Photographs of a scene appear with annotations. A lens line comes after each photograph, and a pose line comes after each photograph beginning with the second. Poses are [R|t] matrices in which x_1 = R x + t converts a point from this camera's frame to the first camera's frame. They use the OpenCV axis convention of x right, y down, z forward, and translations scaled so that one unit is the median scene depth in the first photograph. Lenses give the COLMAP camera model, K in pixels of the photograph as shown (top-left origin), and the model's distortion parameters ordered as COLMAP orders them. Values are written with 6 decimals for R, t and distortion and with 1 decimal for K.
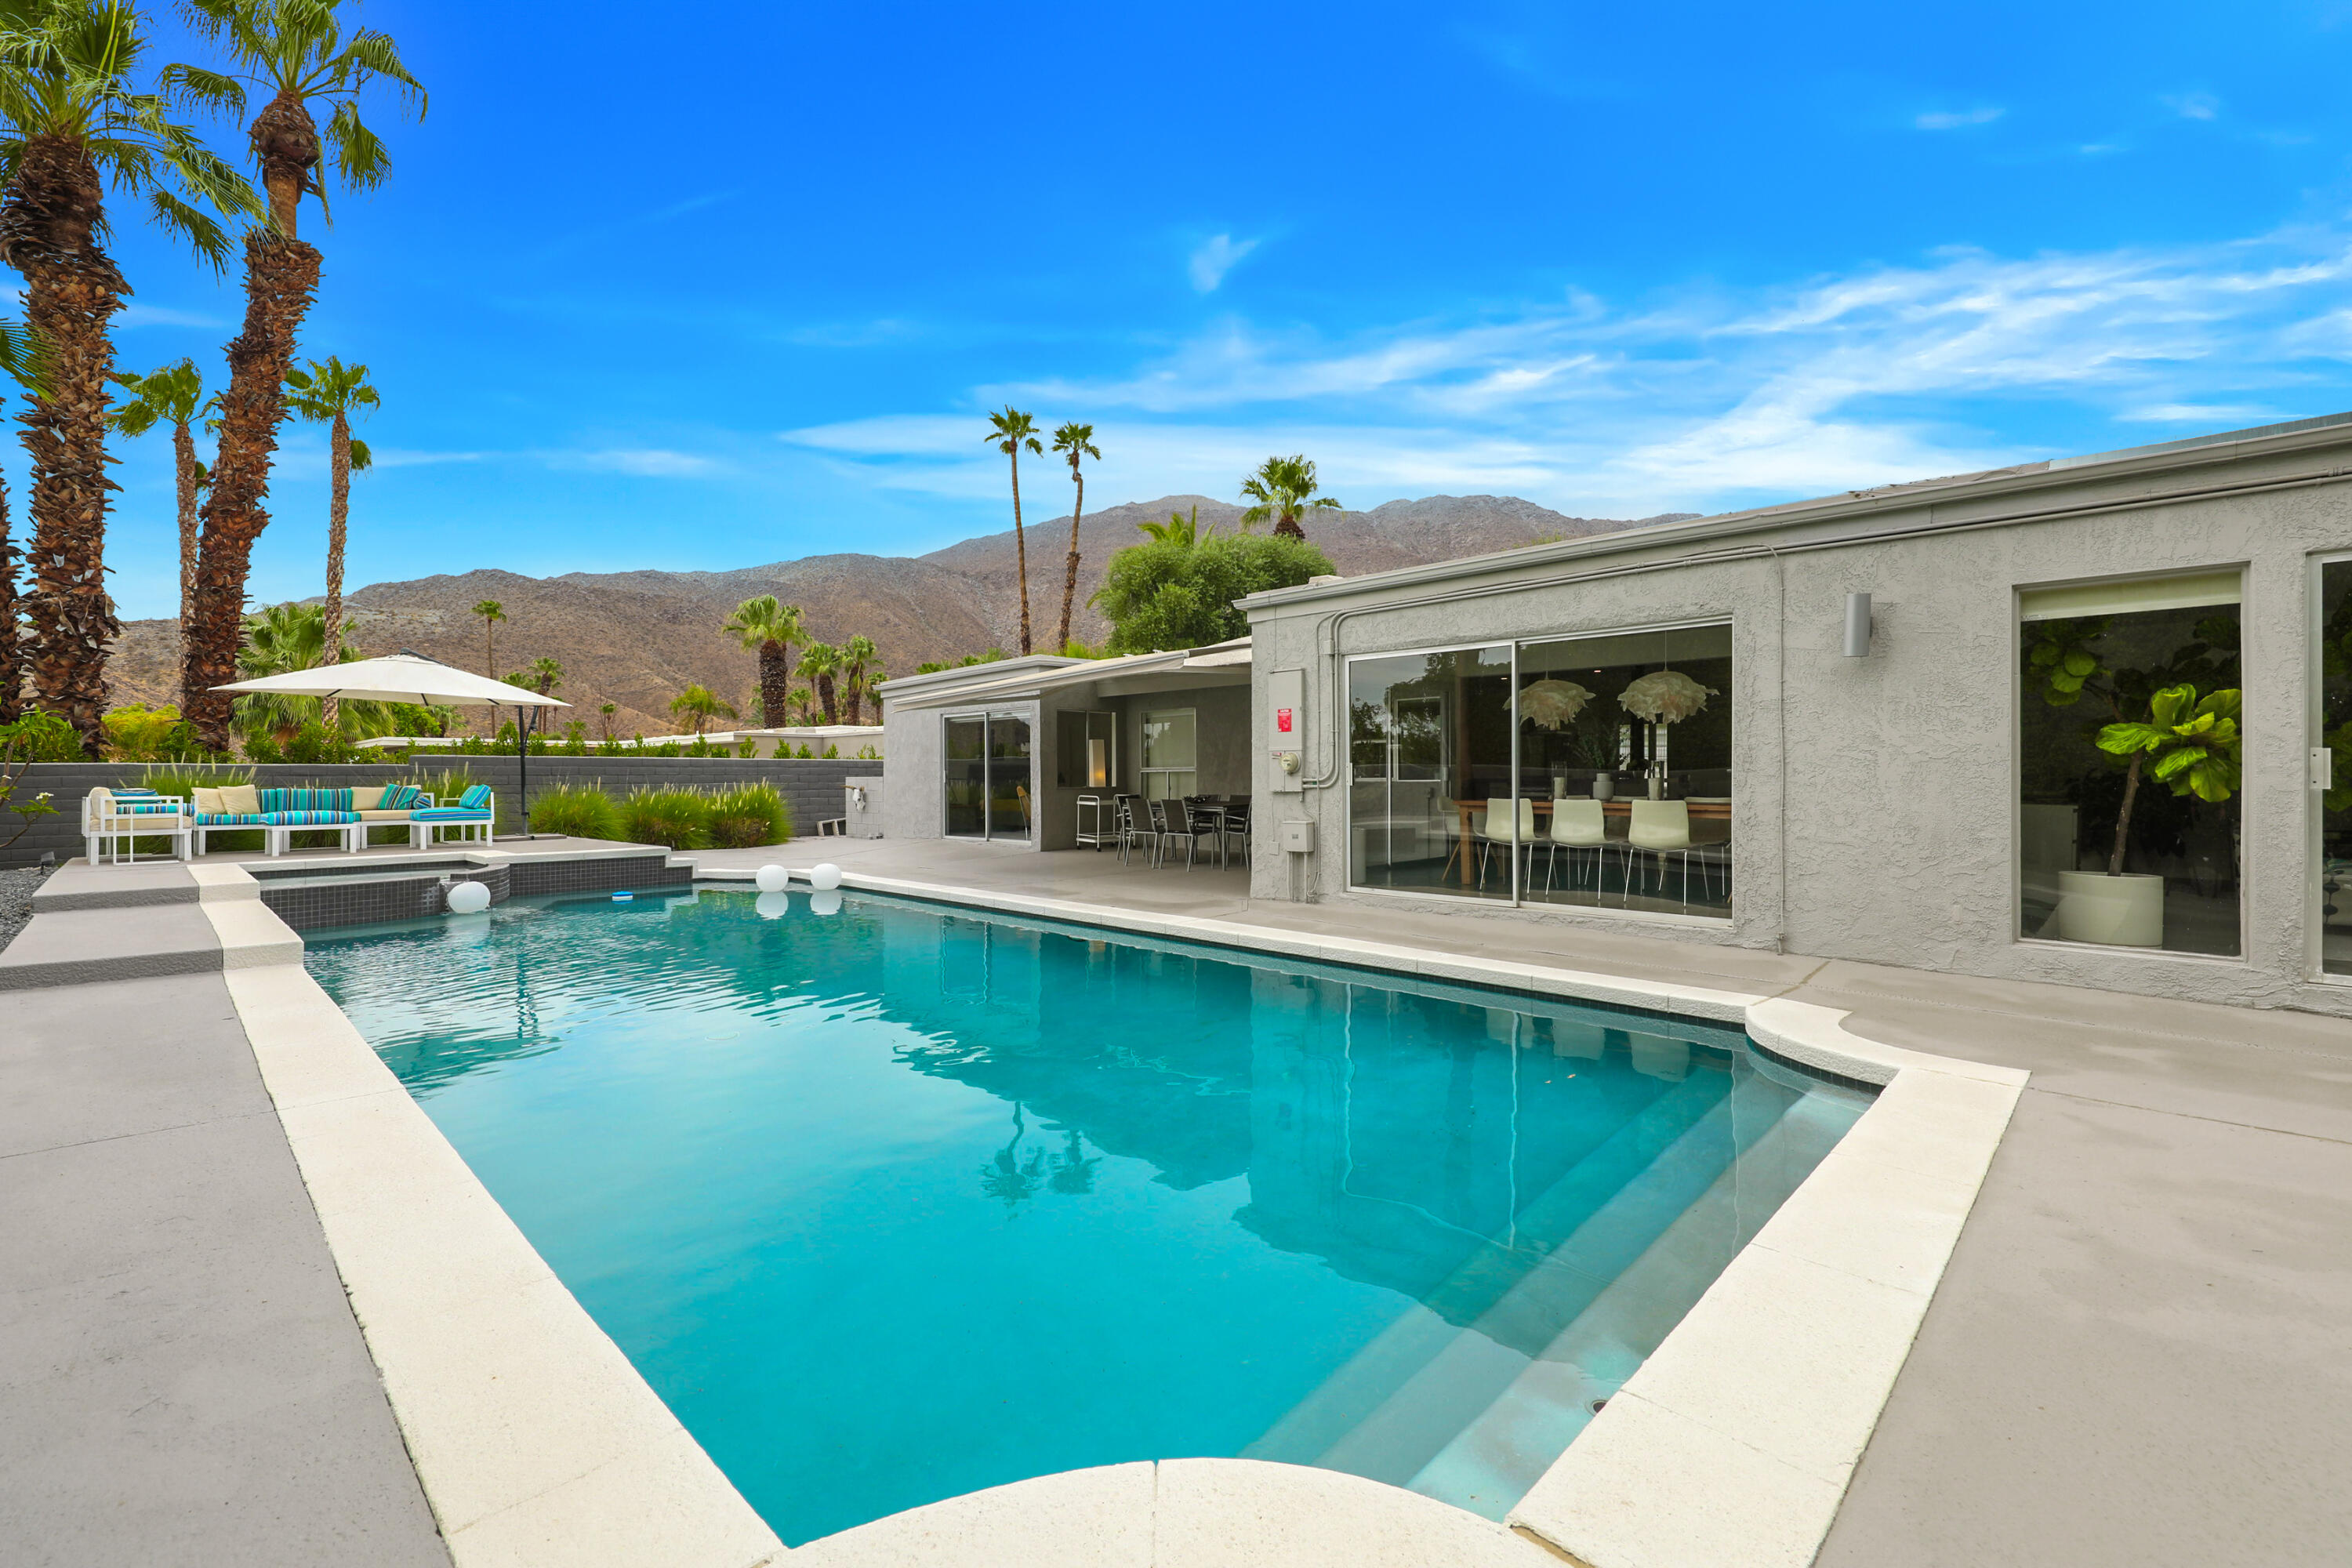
lens RADIAL K [[1024.2, 0, 1171.6], [0, 1024.2, 775.8], [0, 0, 1]] dist [0.018132, -0.010367]
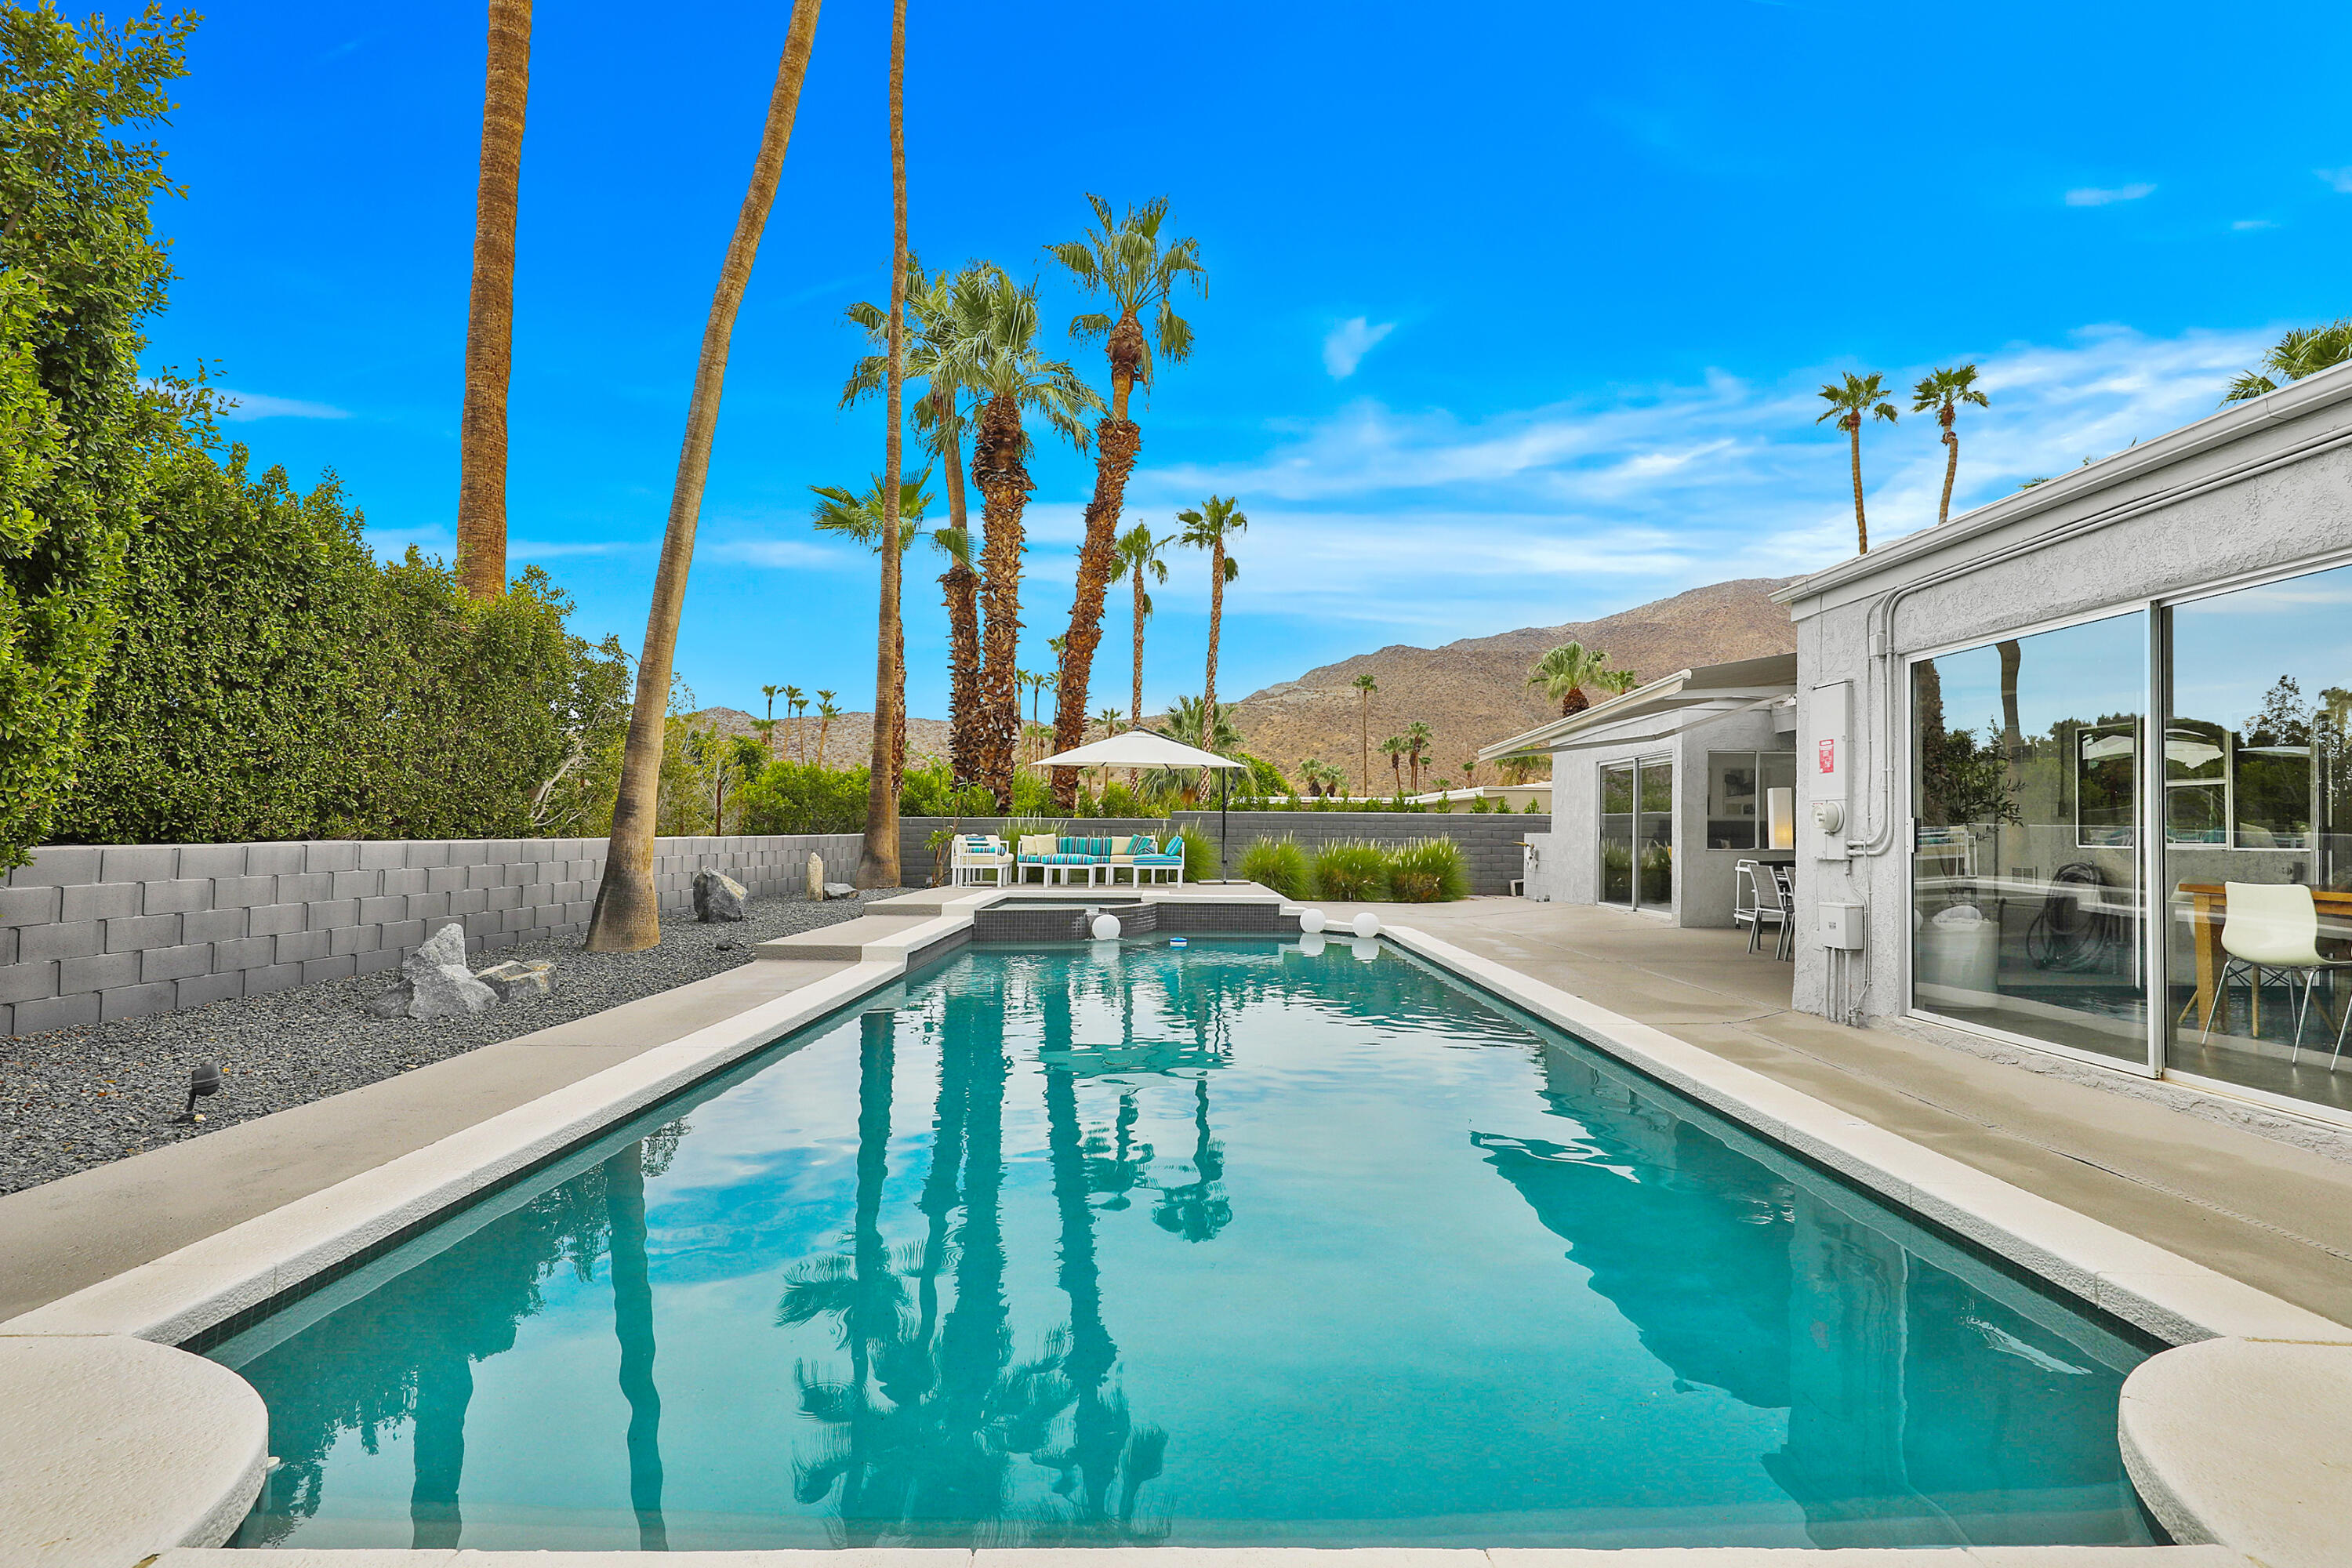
lens RADIAL K [[1090.7, 0, 1176.0], [0, 1090.7, 784.0], [0, 0, 1]] dist [0.010087, -0.000717]
pose [[0.694873, -0.021750, -0.718804, 0.184703], [-0.010106, 0.999149, -0.040002, -0.000663], [0.719062, 0.035060, 0.694061, 0.093771]]
